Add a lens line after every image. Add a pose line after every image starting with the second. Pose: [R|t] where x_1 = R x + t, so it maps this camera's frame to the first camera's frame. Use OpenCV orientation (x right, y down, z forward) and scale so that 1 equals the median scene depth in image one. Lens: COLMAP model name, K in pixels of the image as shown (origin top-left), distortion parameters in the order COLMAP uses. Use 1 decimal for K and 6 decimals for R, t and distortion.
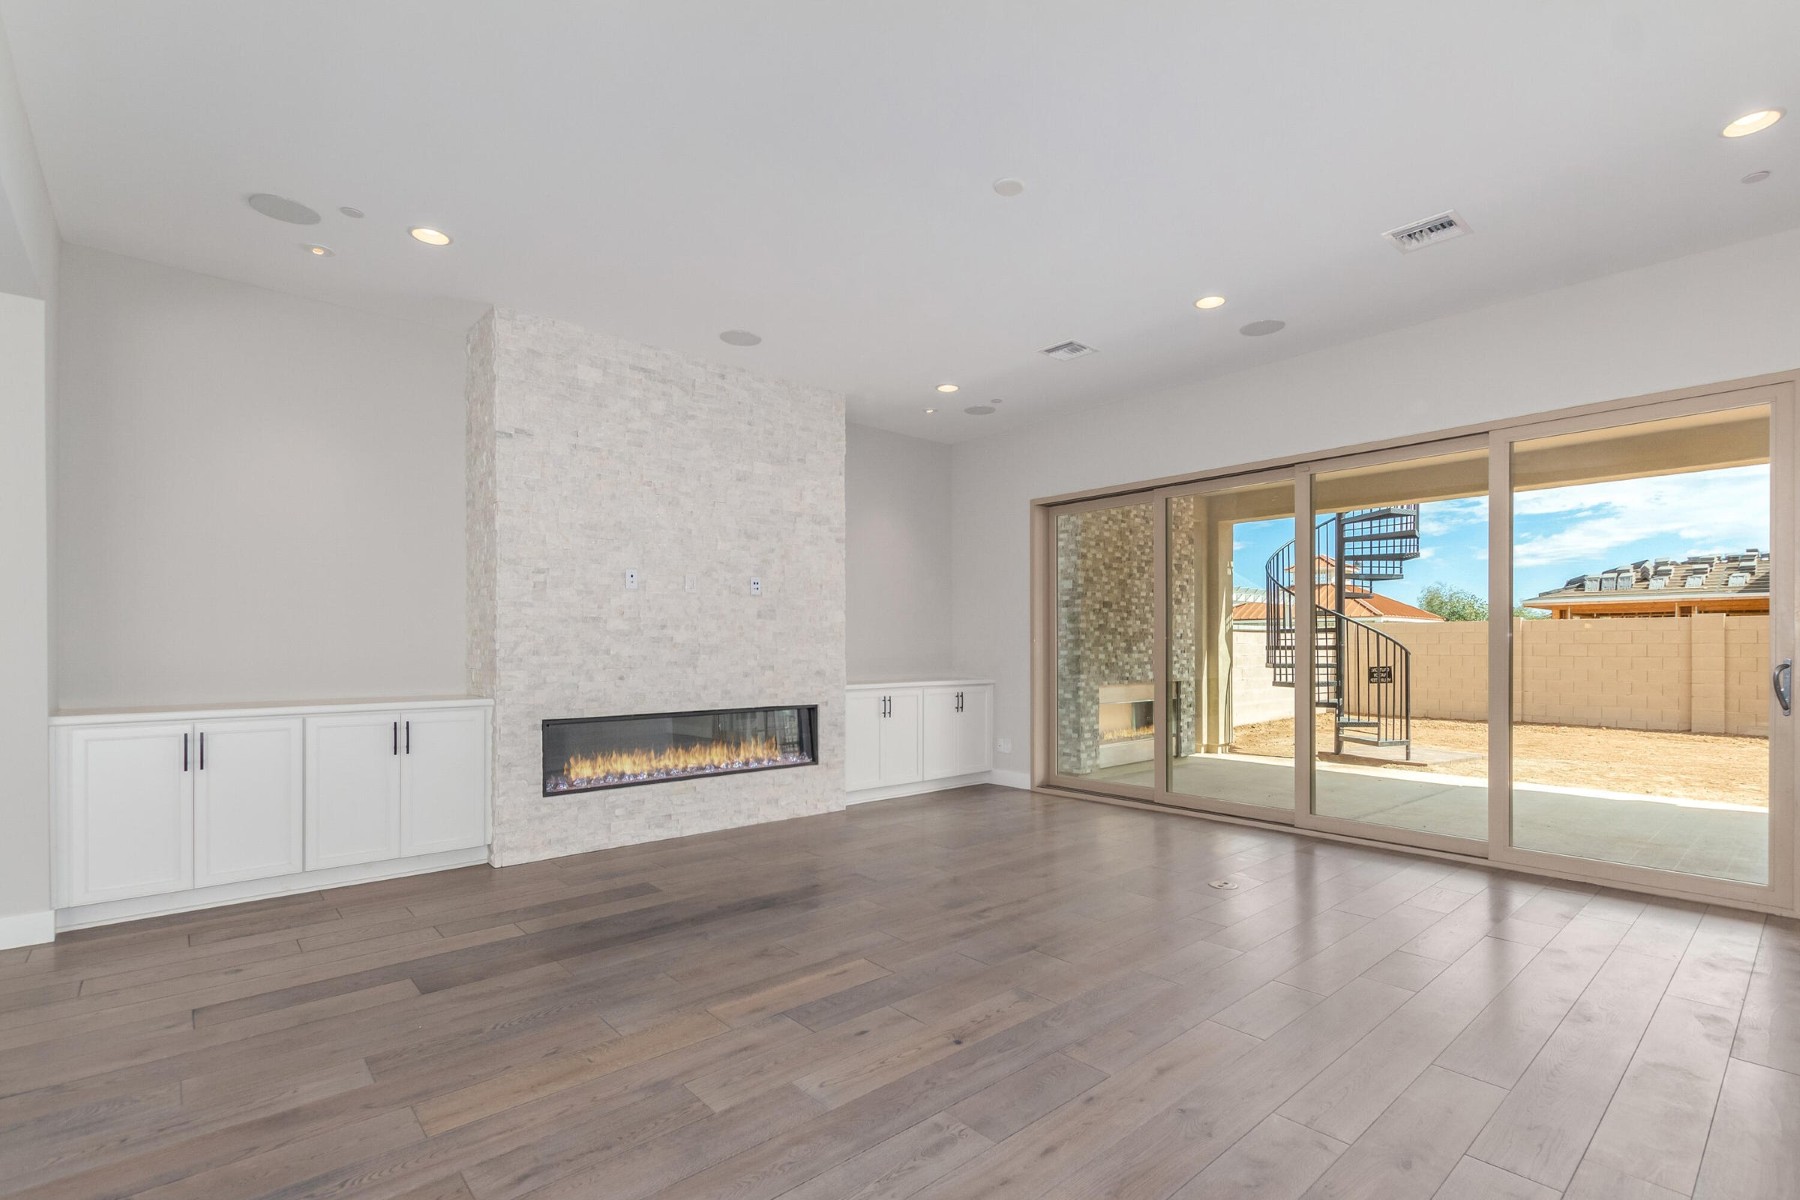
lens RADIAL K [[832.6, 0, 928.9], [0, 832.6, 648.5], [0, 0, 1]] dist [-0.003334, -0.000646]
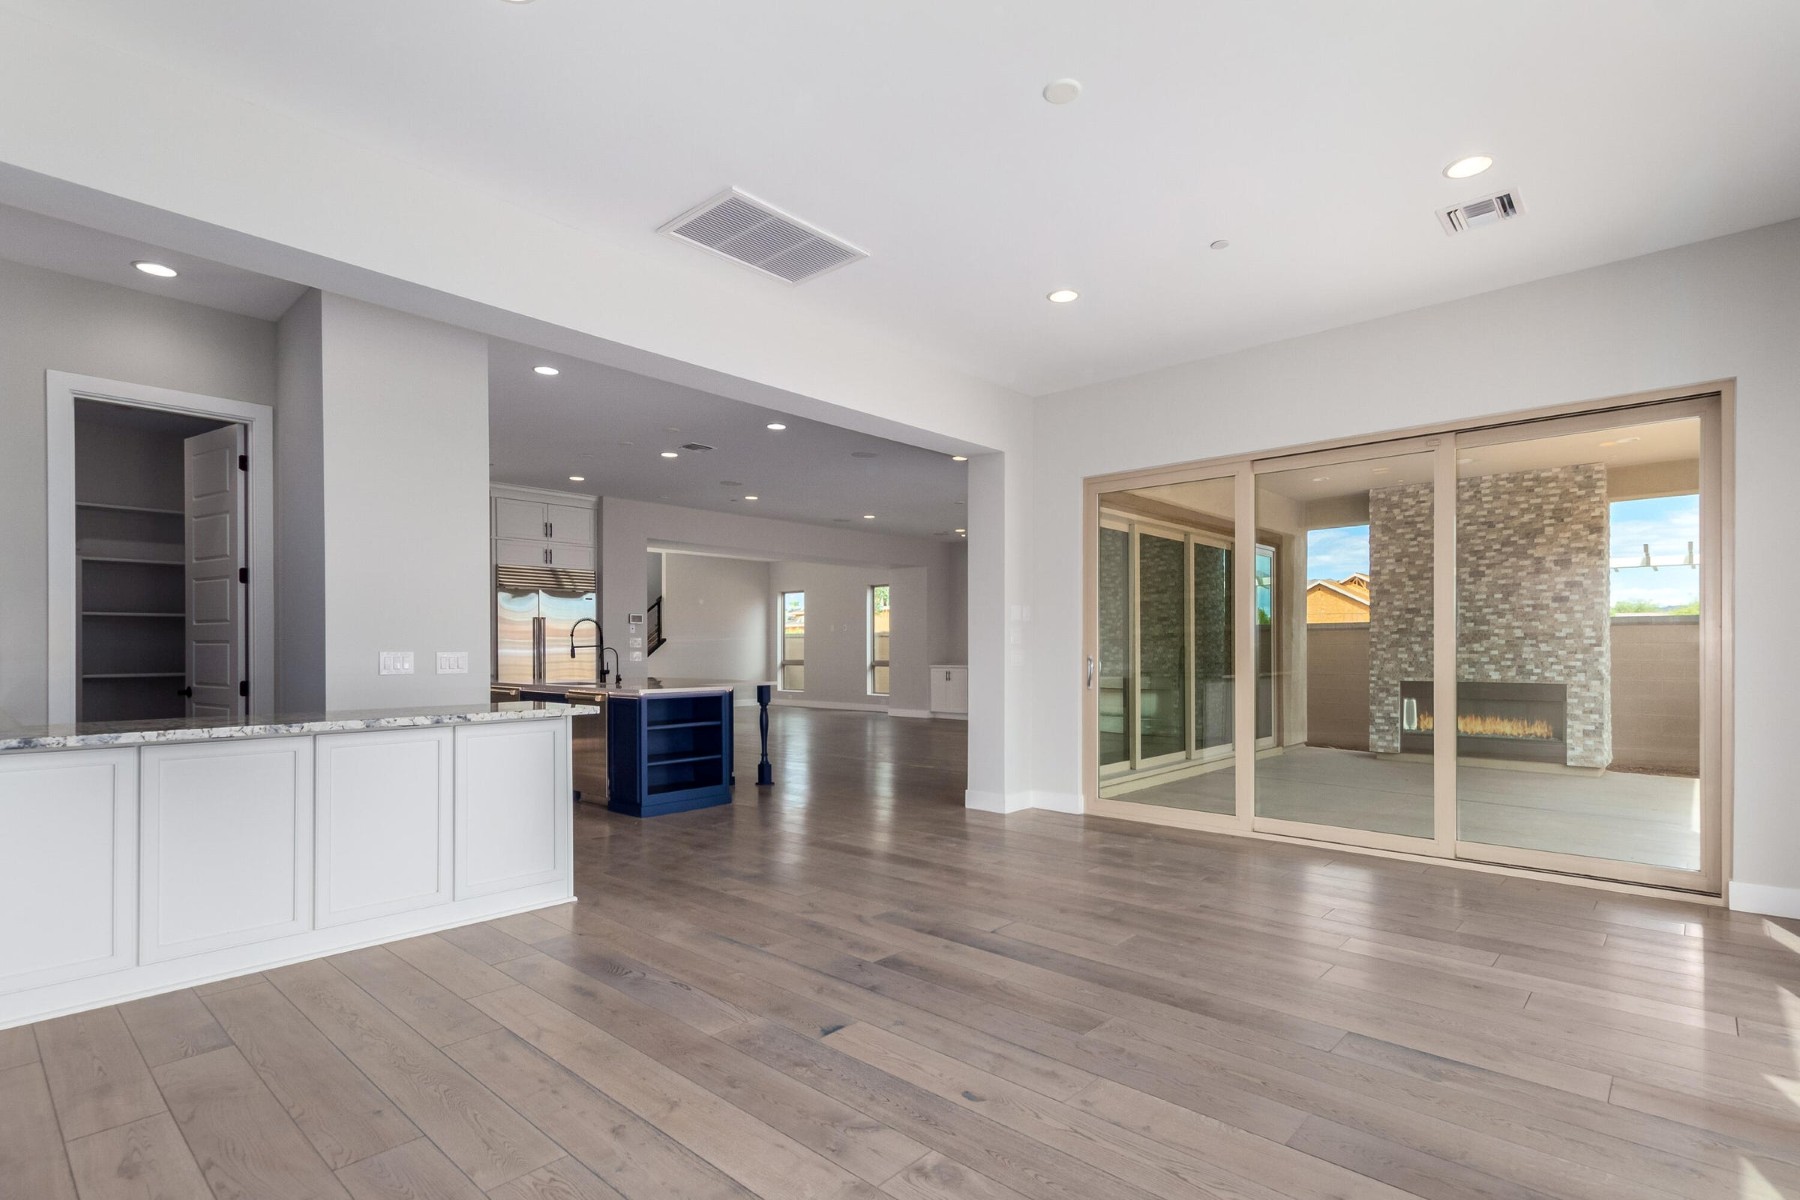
lens RADIAL K [[865.7, 0, 904.4], [0, 865.7, 651.0], [0, 0, 1]] dist [0.001035, 0.000180]
pose [[0.098239, 0.001311, -0.995162, 1.614158], [-0.002665, 0.999996, 0.001054, 0.004016], [0.995159, 0.002548, 0.098242, 0.221879]]
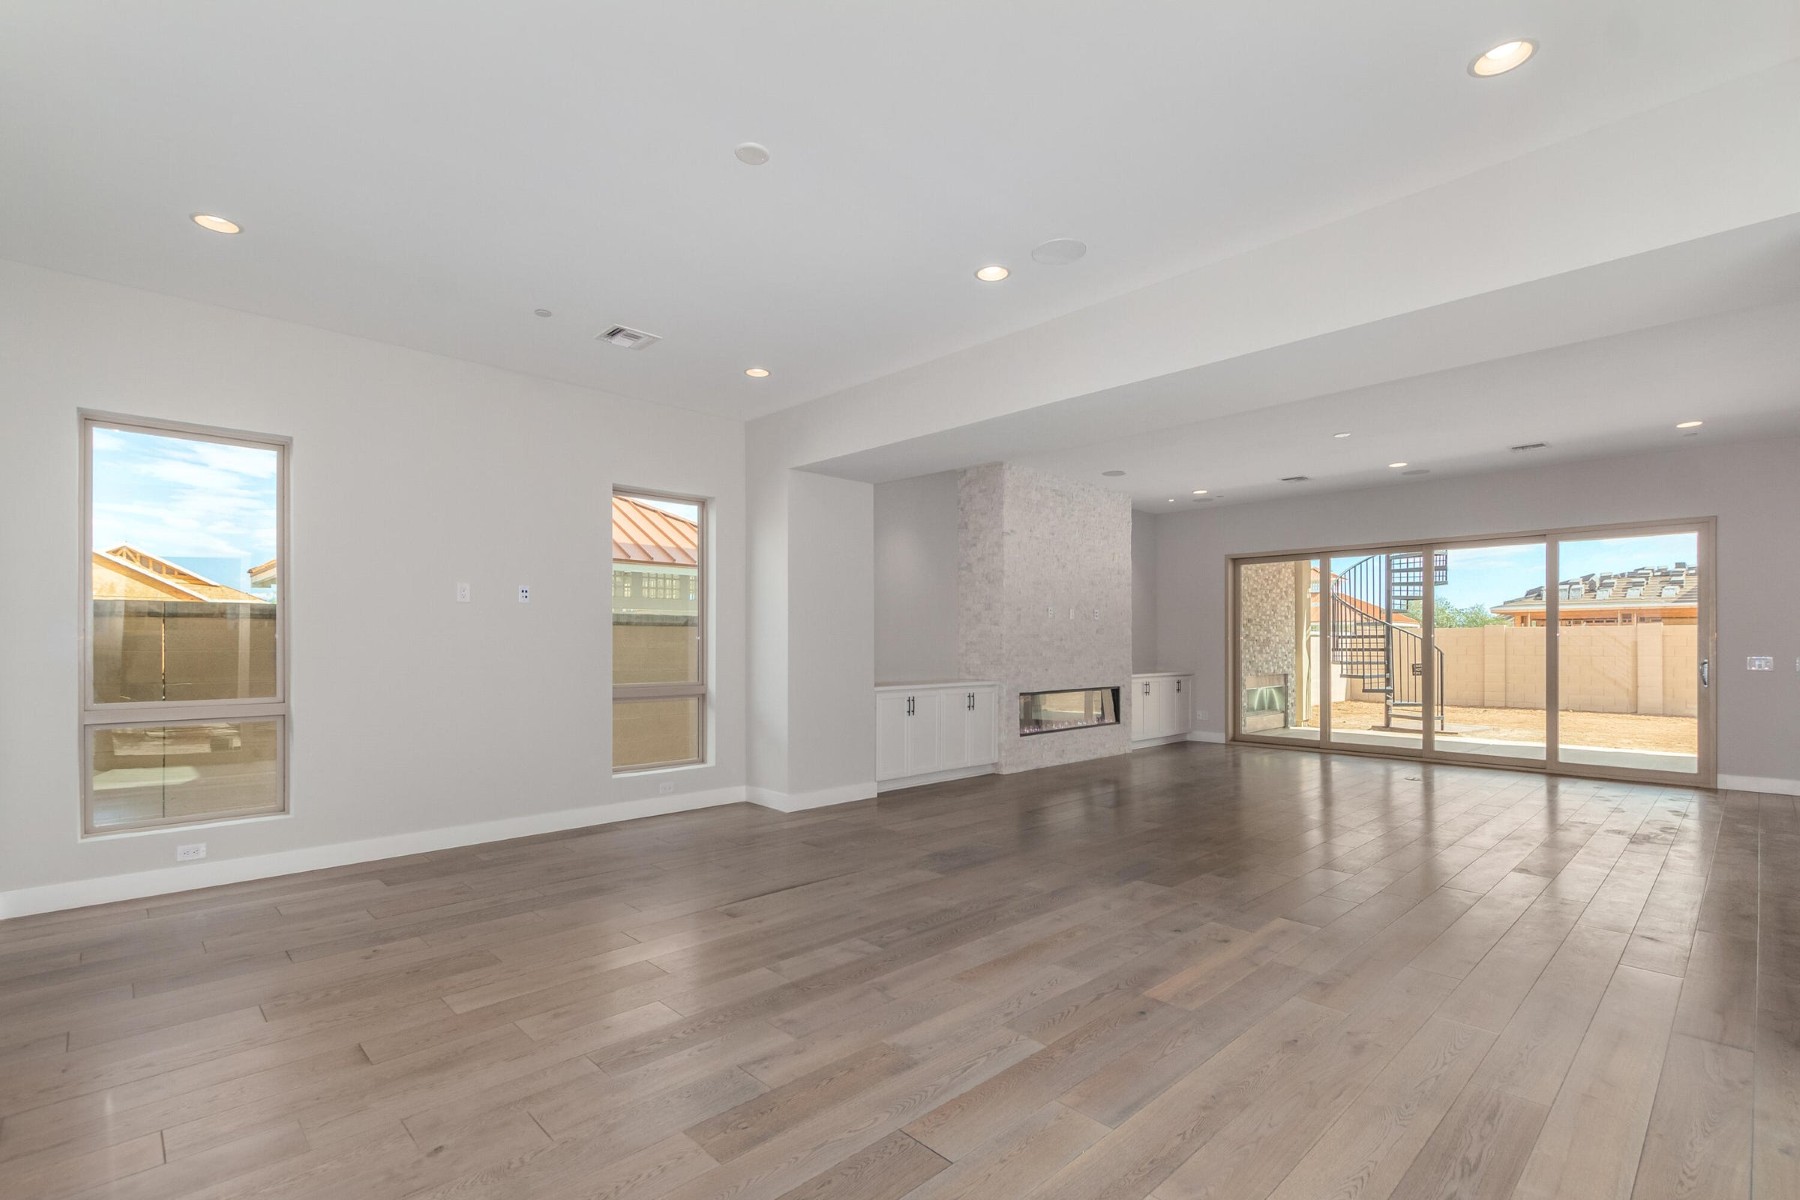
lens RADIAL K [[814.7, 0, 903.8], [0, 814.7, 641.3], [0, 0, 1]] dist [-0.001312, -0.000049]
pose [[0.999780, 0.000342, 0.020974, -0.504368], [-0.000209, 0.999980, -0.006317, -0.008915], [-0.020975, 0.006312, 0.999760, -0.492975]]
